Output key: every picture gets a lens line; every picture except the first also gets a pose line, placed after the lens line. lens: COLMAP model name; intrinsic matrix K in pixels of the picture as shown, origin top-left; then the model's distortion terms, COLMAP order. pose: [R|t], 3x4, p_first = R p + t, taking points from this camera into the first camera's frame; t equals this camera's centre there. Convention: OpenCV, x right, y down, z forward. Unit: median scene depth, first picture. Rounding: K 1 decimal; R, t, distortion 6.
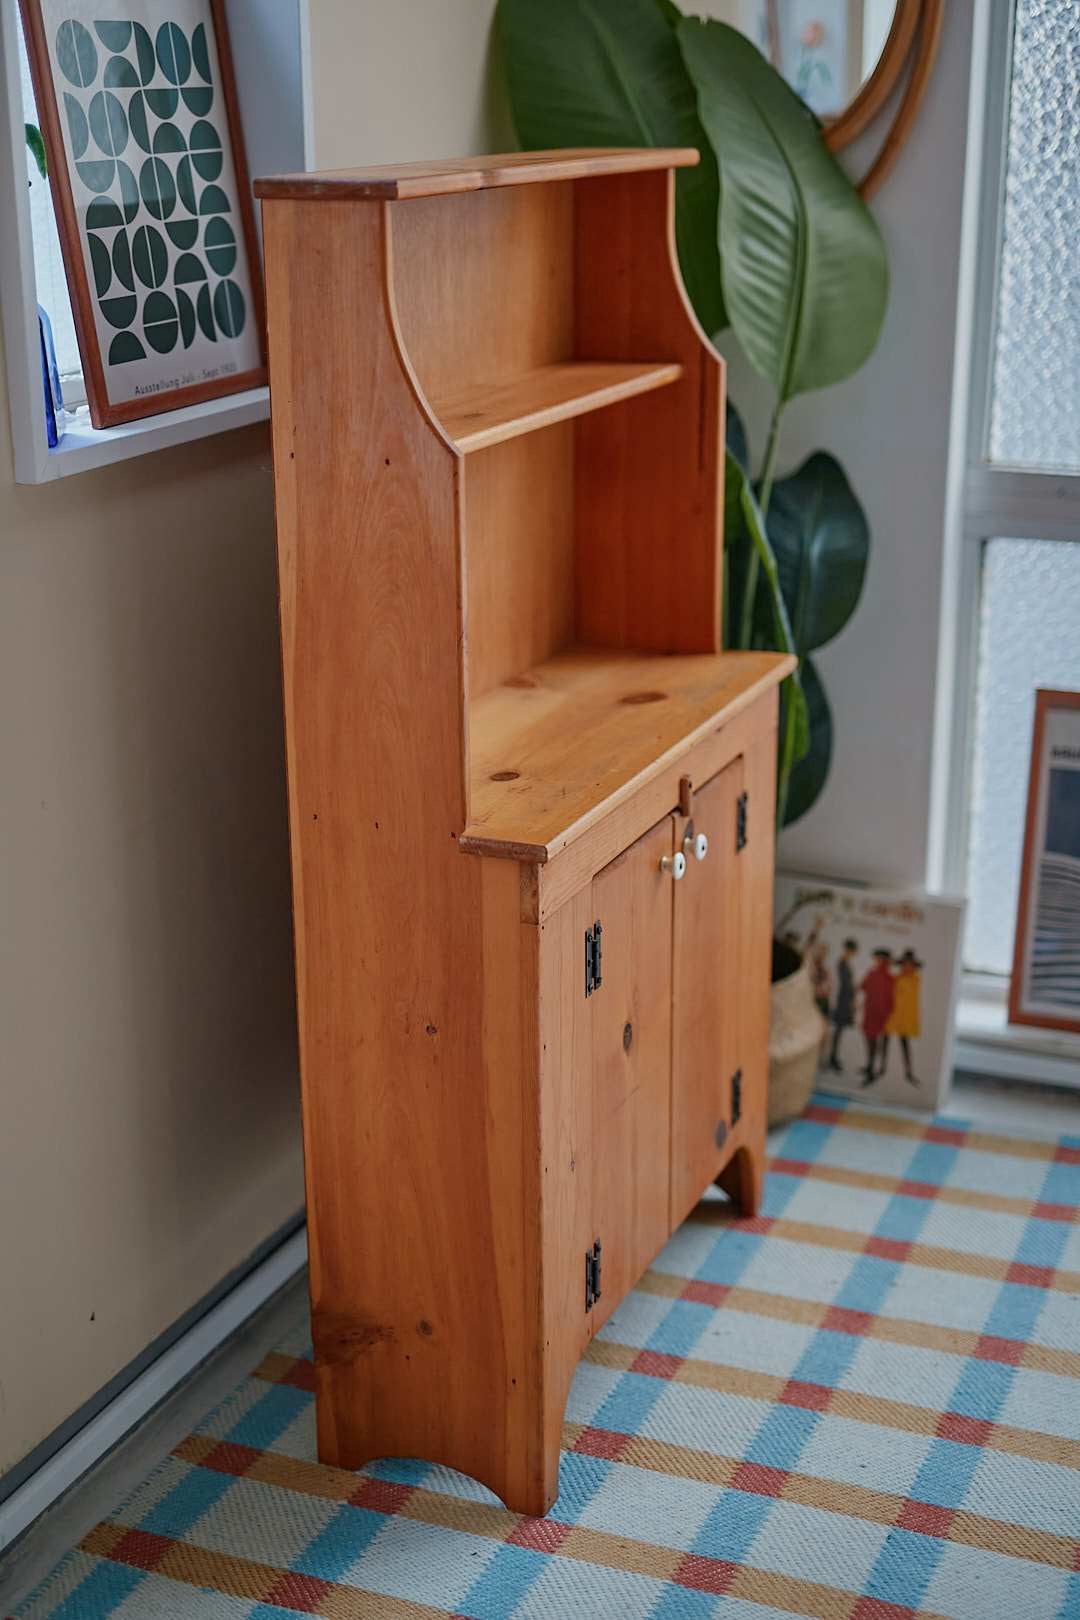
lens RADIAL K [[2263.5, 0, 543.8], [0, 2263.5, 803.6], [0, 0, 1]] dist [-0.006902, 0.028349]
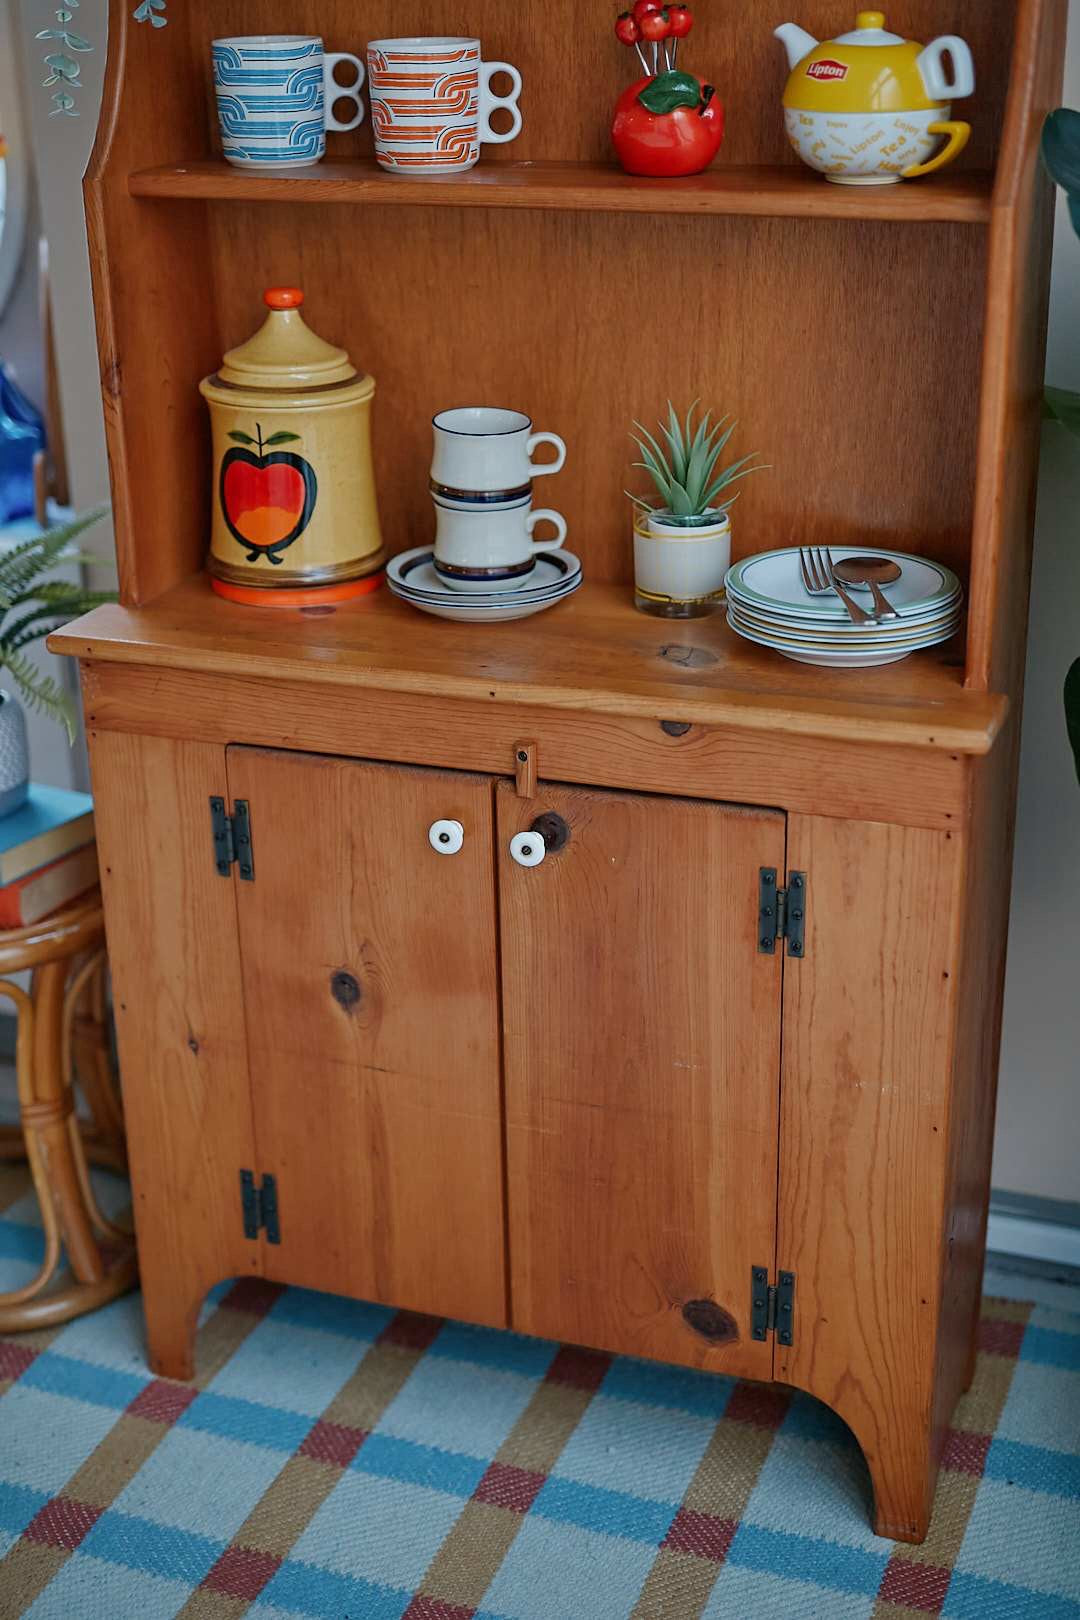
lens RADIAL K [[2263.5, 0, 543.8], [0, 2263.5, 803.6], [0, 0, 1]] dist [-0.006902, 0.028349]
pose [[0.053425, 0.386606, -0.920696, 0.739878], [-0.290493, 0.888154, 0.356085, -0.255055], [0.955384, 0.248433, 0.159756, 0.916913]]
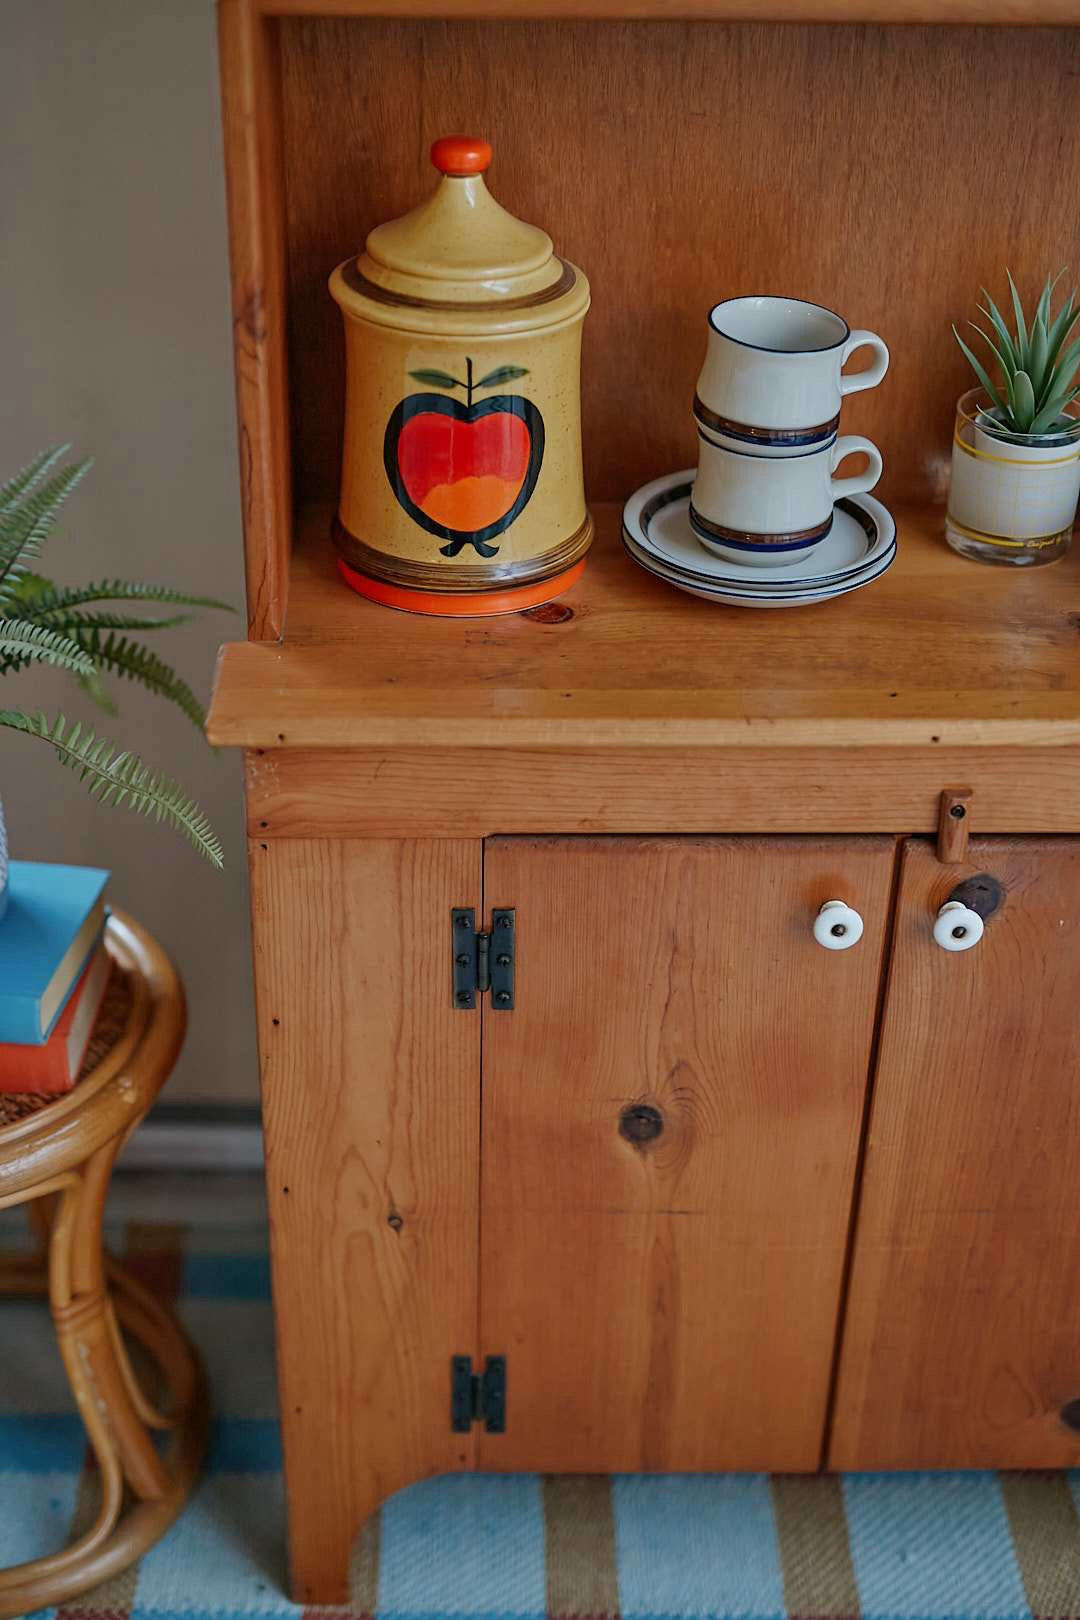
lens RADIAL K [[2271.8, 0, 542.9], [0, 2271.8, 802.7], [0, 0, 1]] dist [0.002624, -0.003797]
pose [[0.422050, 0.497449, -0.757904, 0.422076], [-0.301278, 0.865457, 0.400270, -0.191107], [0.855047, 0.059406, 0.515136, 0.670223]]
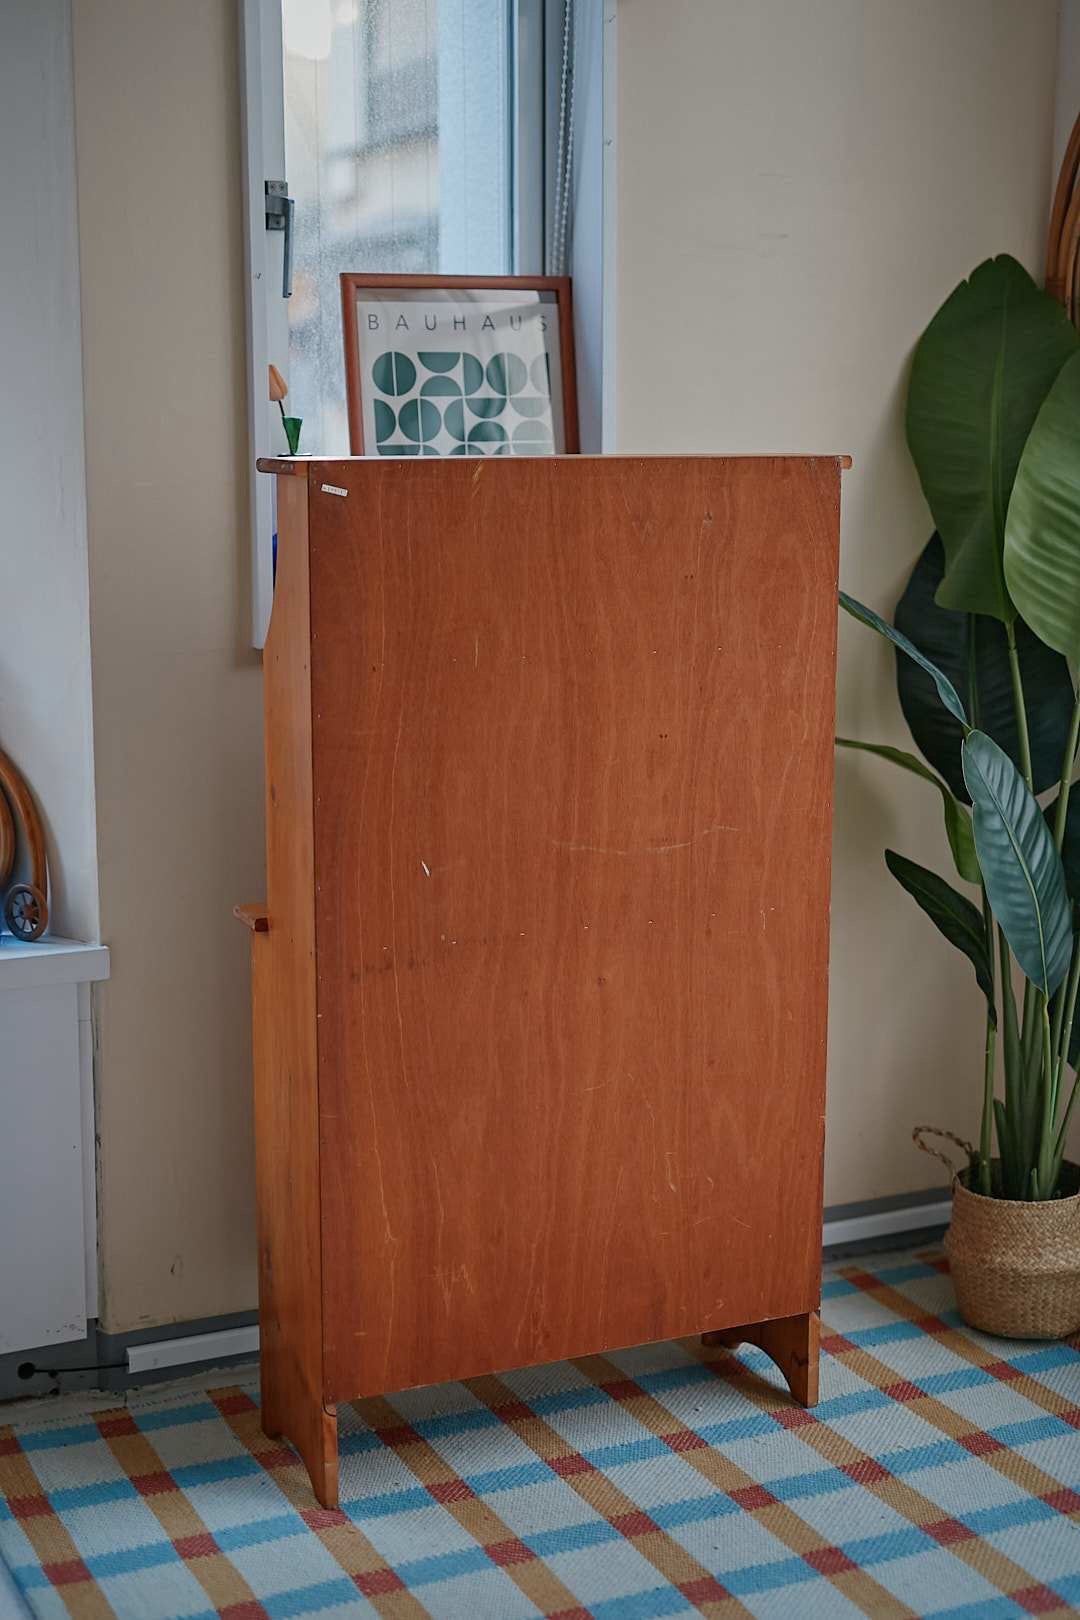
lens RADIAL K [[2263.5, 0, 543.8], [0, 2263.5, 803.6], [0, 0, 1]] dist [-0.006902, 0.028349]
pose [[0.743567, 0.125665, -0.656746, 0.792958], [-0.211270, 0.976020, -0.052444, -0.000938], [0.634407, 0.177747, 0.752286, 0.000915]]
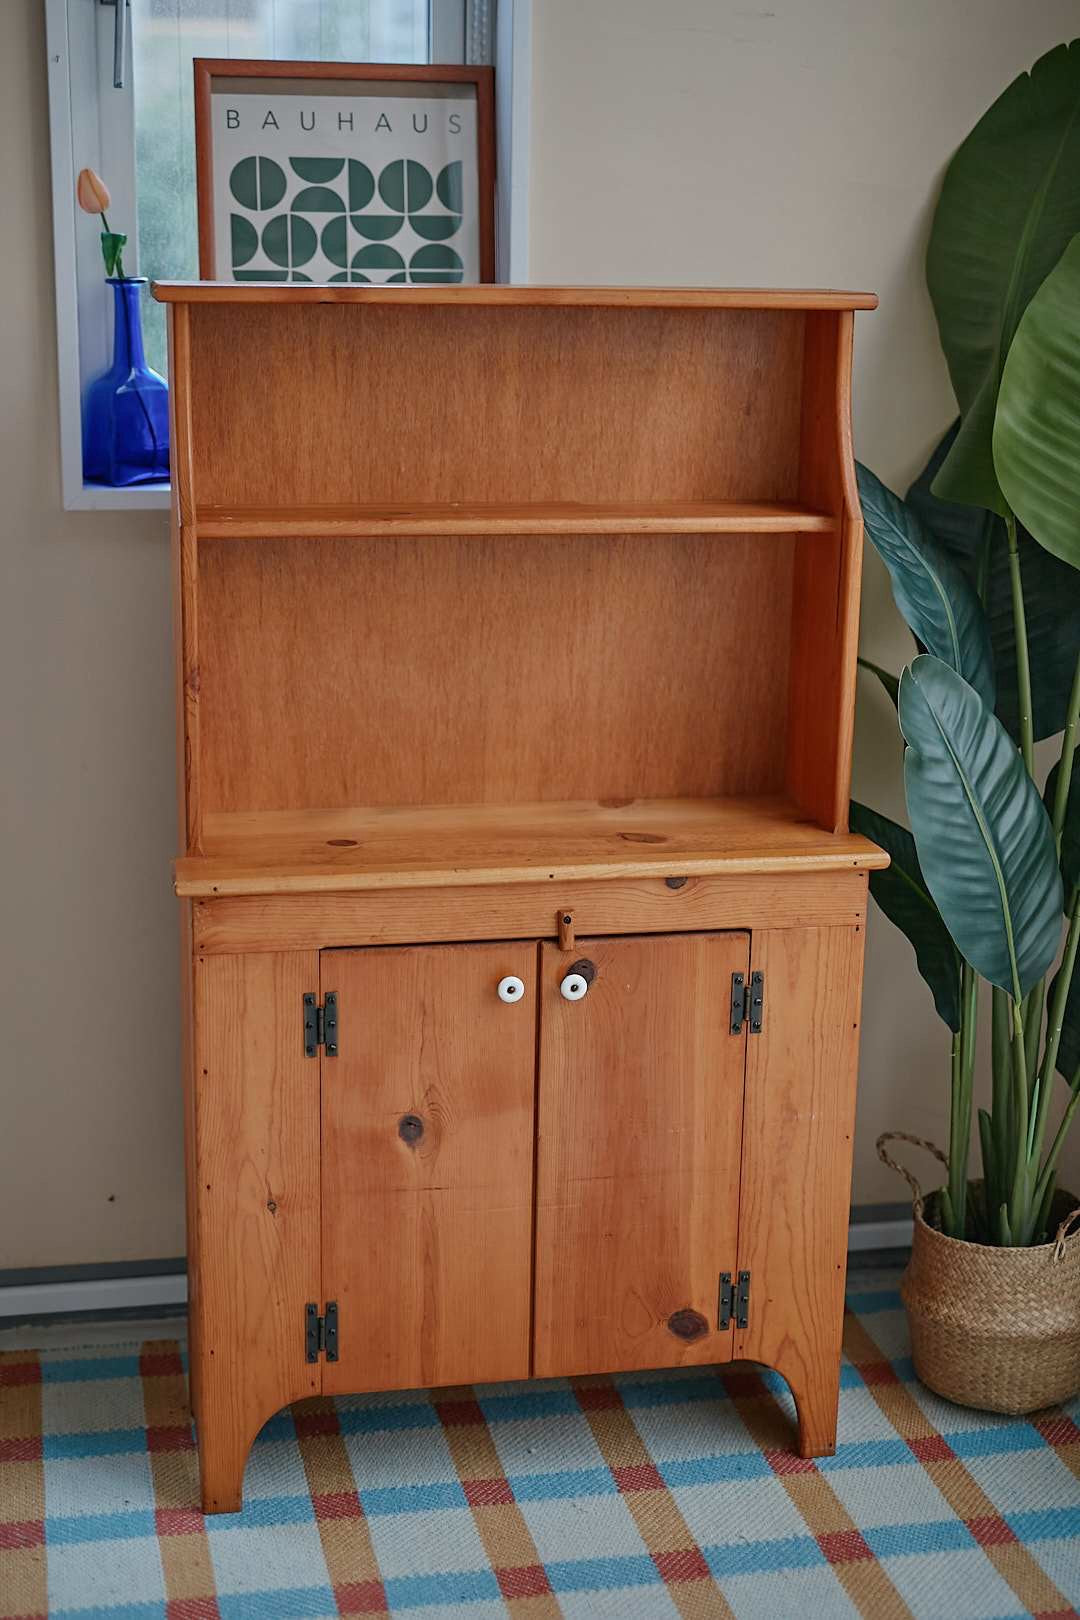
lens RADIAL K [[2271.8, 0, 542.9], [0, 2271.8, 802.7], [0, 0, 1]] dist [0.002624, -0.003797]
pose [[0.569501, 0.220174, -0.791955, 0.845826], [-0.274190, 0.959162, 0.069487, -0.125248], [0.774912, 0.177573, 0.606613, 0.394154]]
